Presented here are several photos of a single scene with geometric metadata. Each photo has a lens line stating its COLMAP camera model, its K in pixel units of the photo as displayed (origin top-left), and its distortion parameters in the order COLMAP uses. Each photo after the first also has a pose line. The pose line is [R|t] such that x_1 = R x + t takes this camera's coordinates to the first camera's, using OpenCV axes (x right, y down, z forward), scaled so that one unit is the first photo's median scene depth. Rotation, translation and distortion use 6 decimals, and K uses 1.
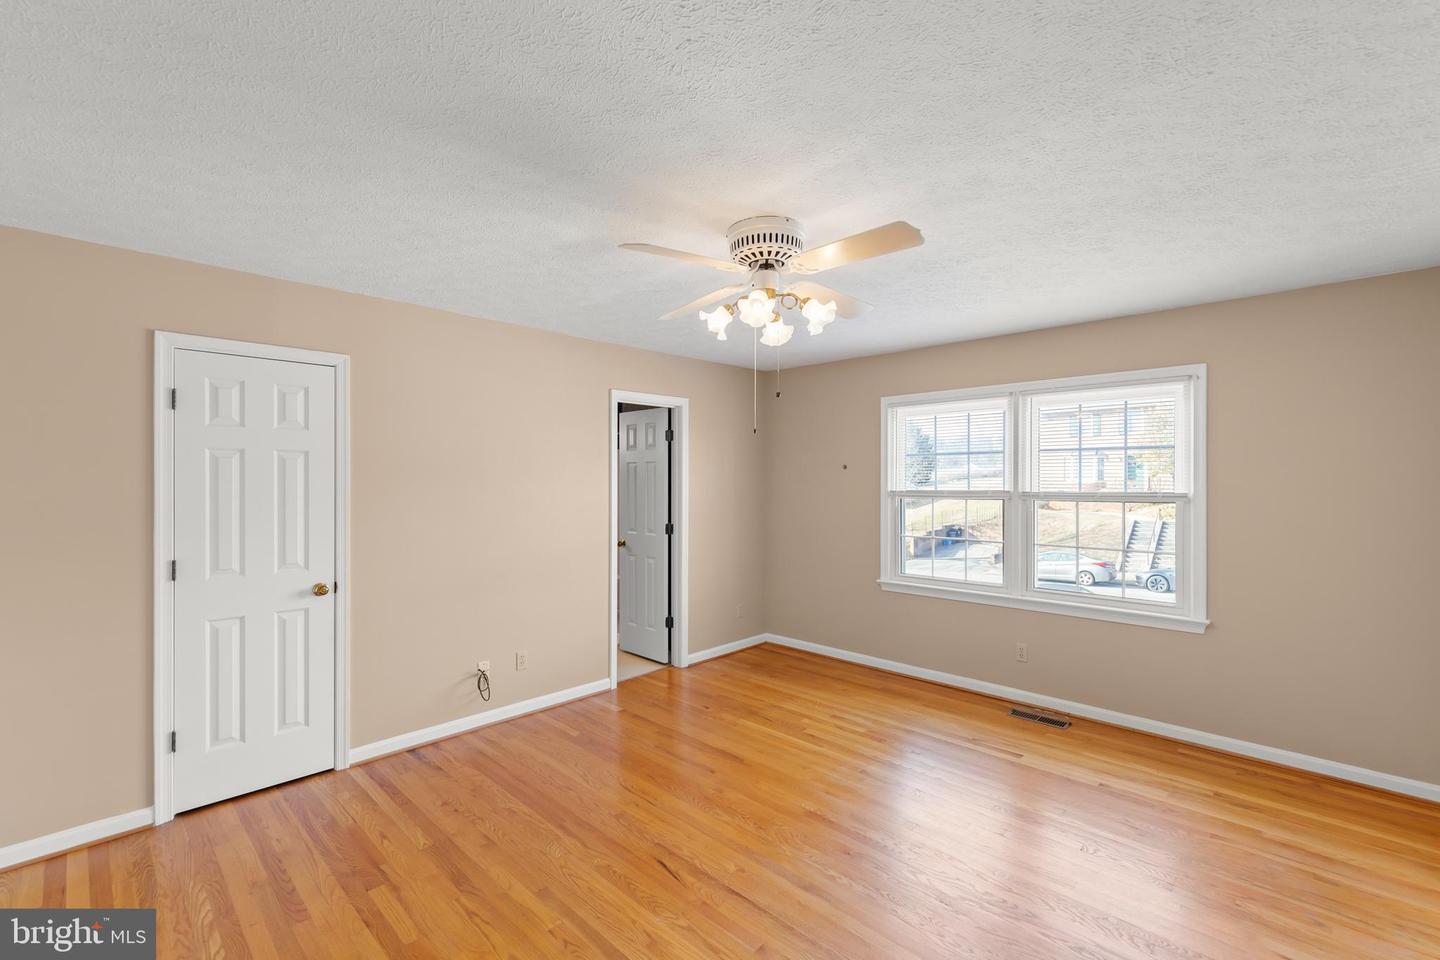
lens RADIAL K [[627.4, 0, 713.0], [0, 627.4, 479.6], [0, 0, 1]] dist [0.001716, 0.000105]
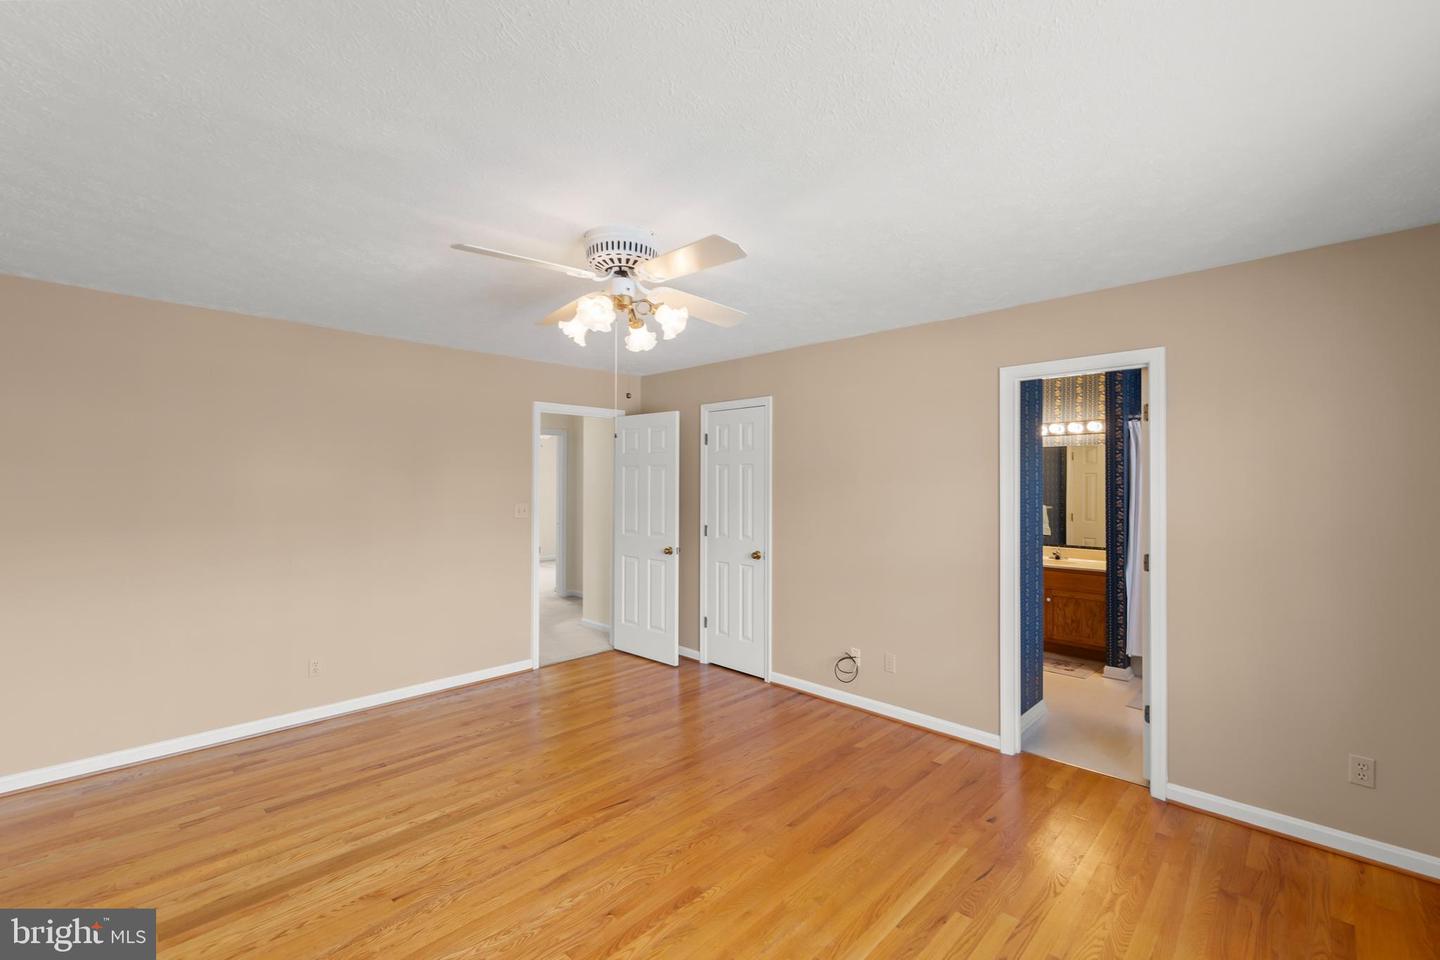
lens RADIAL K [[617.2, 0, 723.0], [0, 617.2, 478.6], [0, 0, 1]] dist [0.000638, 0.000272]
pose [[-0.002777, -0.001228, -0.999995, 1.705211], [-0.002752, 0.999995, -0.001220, -0.010530], [0.999992, 0.002748, -0.002780, 1.842032]]
